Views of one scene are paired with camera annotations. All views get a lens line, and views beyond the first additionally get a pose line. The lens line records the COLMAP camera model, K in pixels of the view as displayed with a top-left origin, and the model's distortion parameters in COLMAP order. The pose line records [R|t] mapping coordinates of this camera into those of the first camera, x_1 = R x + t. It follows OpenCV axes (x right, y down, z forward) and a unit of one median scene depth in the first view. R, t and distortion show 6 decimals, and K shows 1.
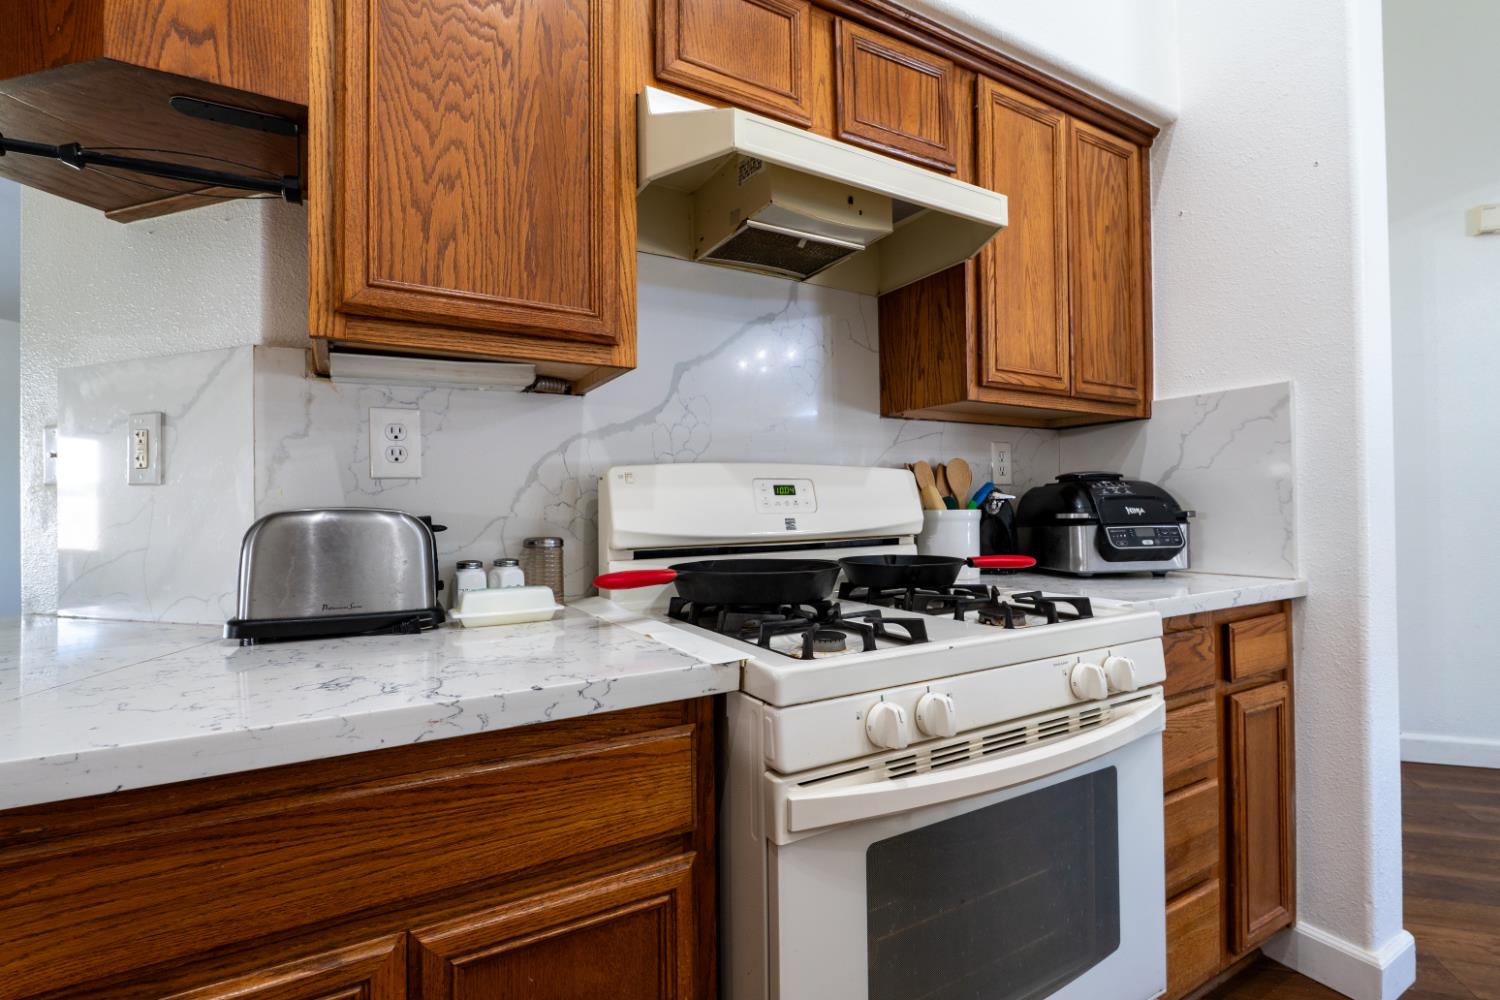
lens RADIAL K [[687.7, 0, 756.7], [0, 687.7, 500.0], [0, 0, 1]] dist [-0.010599, 0.002064]
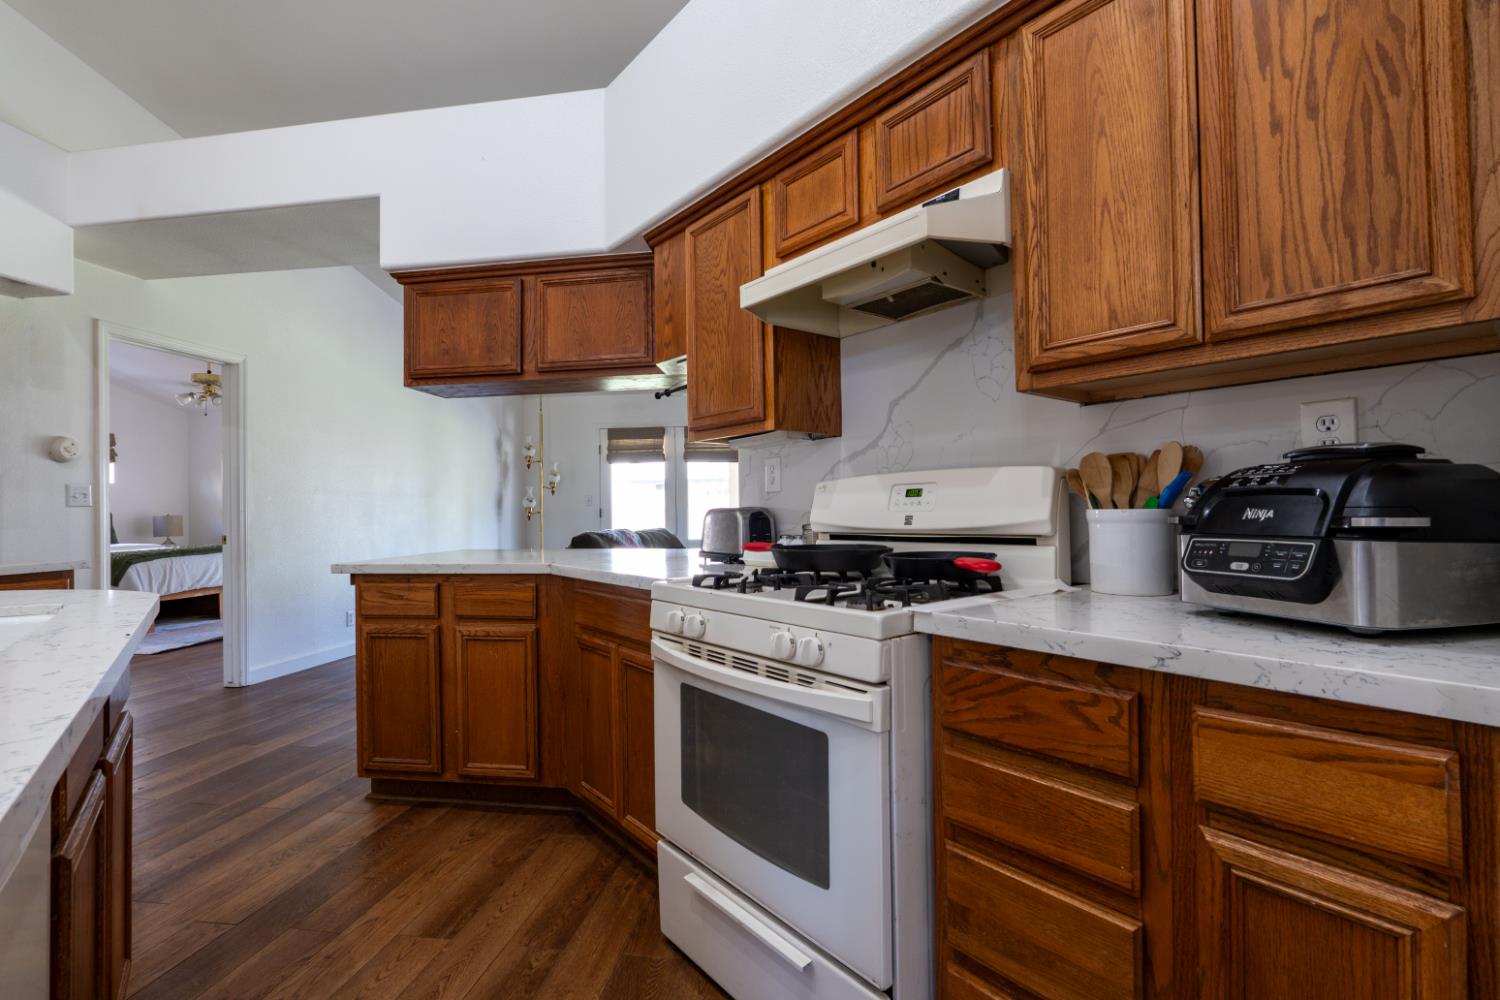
lens RADIAL K [[687.7, 0, 738.5], [0, 687.7, 499.9], [0, 0, 1]] dist [-0.010599, 0.002064]
pose [[0.131261, -0.003406, -0.991342, 1.234265], [0.025635, 0.999671, -0.000041, -0.009692], [0.991016, -0.025408, 0.131305, 0.526156]]
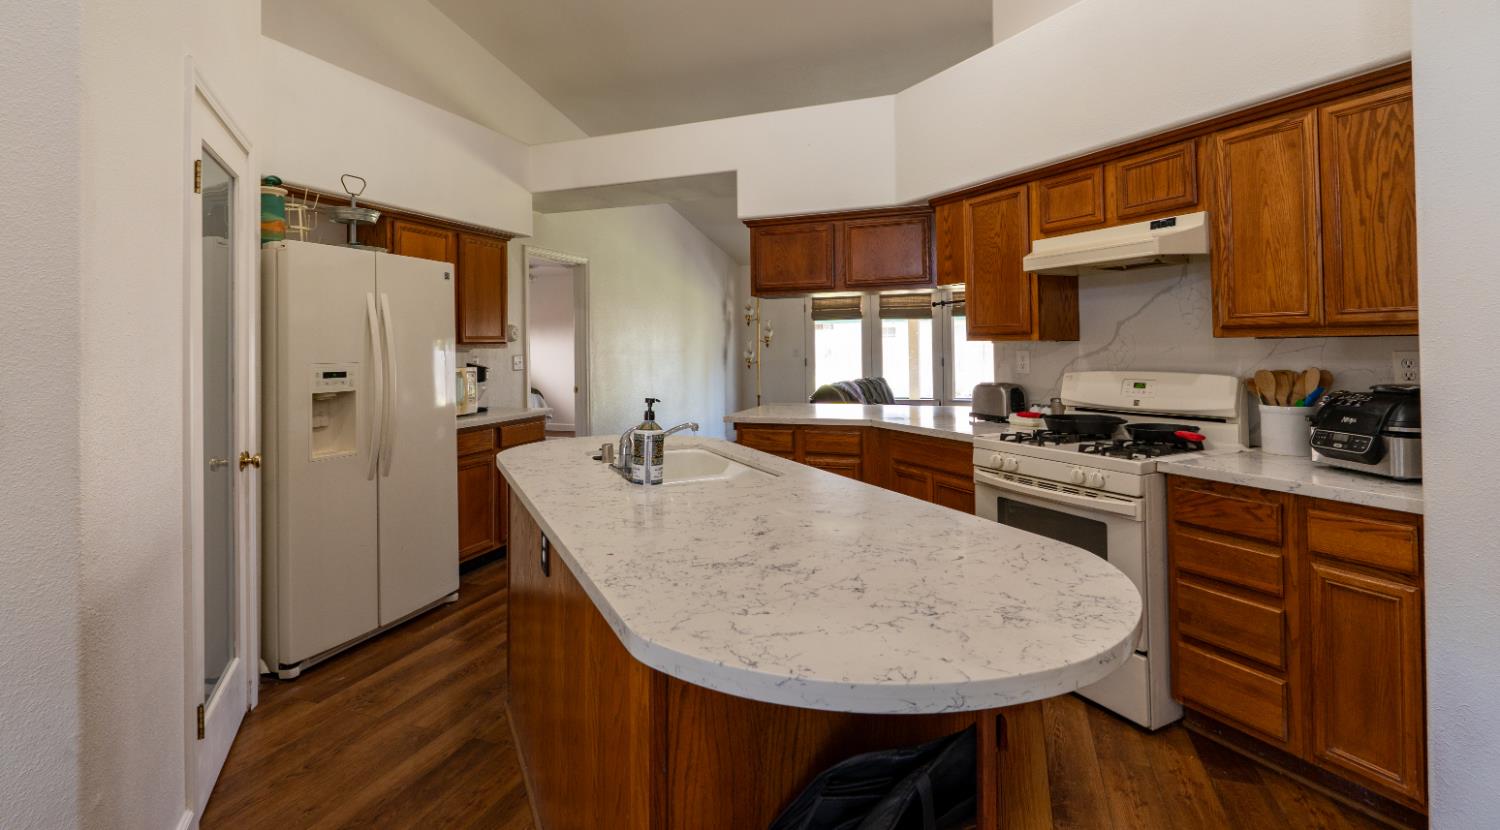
lens RADIAL K [[672.6, 0, 750.6], [0, 672.6, 332.5], [0, 0, 1]] dist [-0.007204, -0.000202]
pose [[-0.064571, -0.007946, -0.997881, 2.070098], [0.027369, 0.999578, -0.009730, -0.181538], [0.997538, -0.027939, -0.064327, 0.001528]]
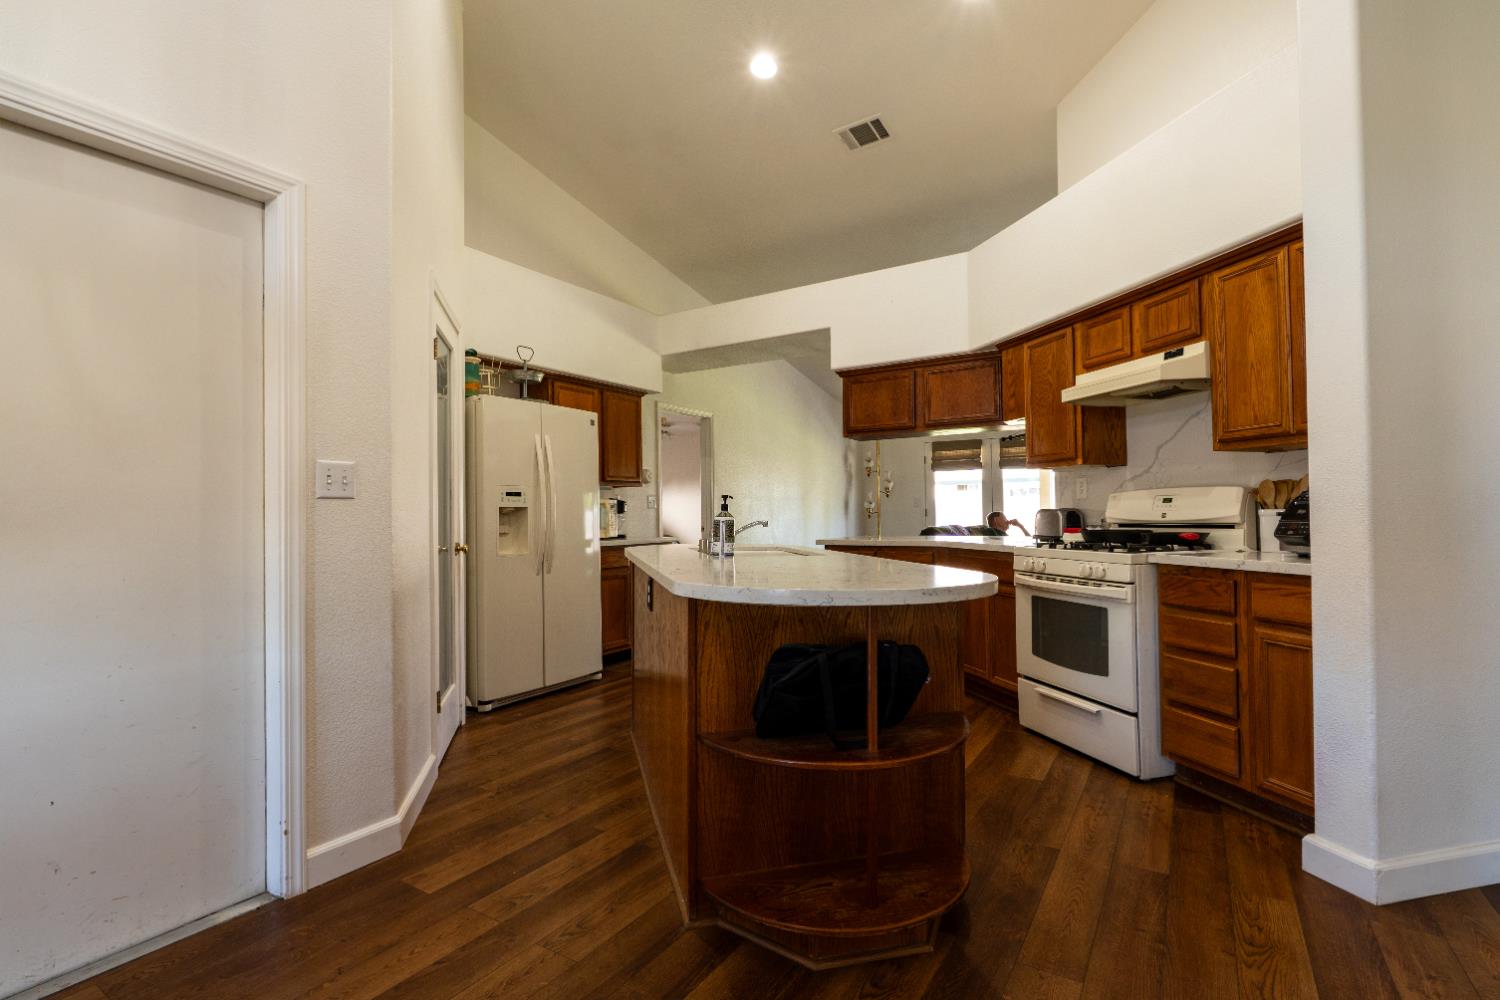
lens RADIAL K [[687.7, 0, 754.3], [0, 687.7, 498.2], [0, 0, 1]] dist [-0.010599, 0.002064]
pose [[-0.266338, -0.006050, -0.963861, 2.558944], [0.027823, 0.999515, -0.013962, -0.027525], [0.963478, -0.030536, -0.266041, 0.300081]]
